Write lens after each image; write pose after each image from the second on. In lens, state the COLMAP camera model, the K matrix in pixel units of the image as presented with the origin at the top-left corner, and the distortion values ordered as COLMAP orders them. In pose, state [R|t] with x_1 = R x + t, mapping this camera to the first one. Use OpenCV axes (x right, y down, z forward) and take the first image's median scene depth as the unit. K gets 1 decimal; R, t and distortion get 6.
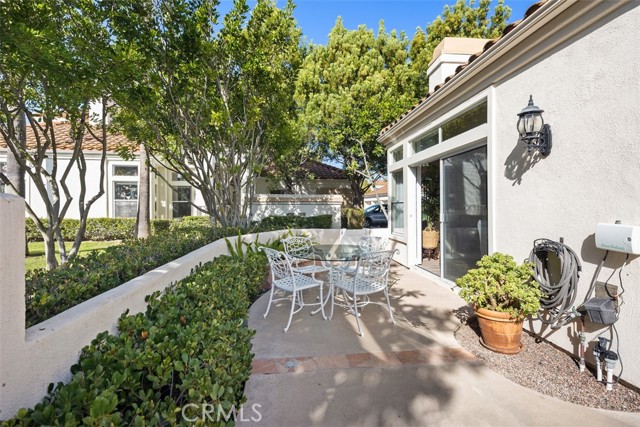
lens RADIAL K [[287.6, 0, 319.8], [0, 287.6, 207.7], [0, 0, 1]] dist [0.005263, -0.001059]
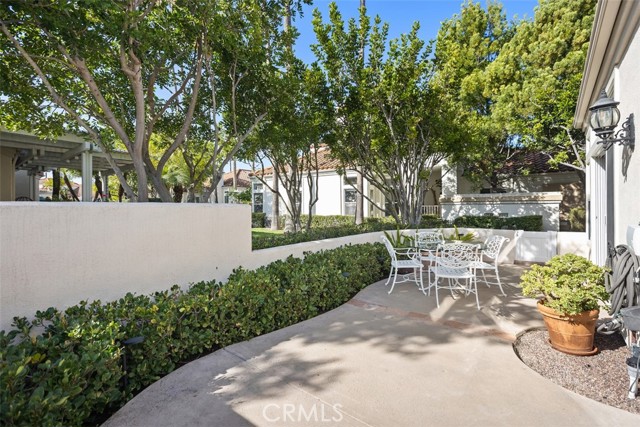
lens RADIAL K [[287.6, 0, 325.0], [0, 287.6, 211.3], [0, 0, 1]] dist [0.005263, -0.001059]
pose [[0.726583, 0.005626, -0.687055, 0.203119], [0.003951, 0.999916, 0.012367, -0.001919], [0.687067, -0.011701, 0.726500, -0.086306]]
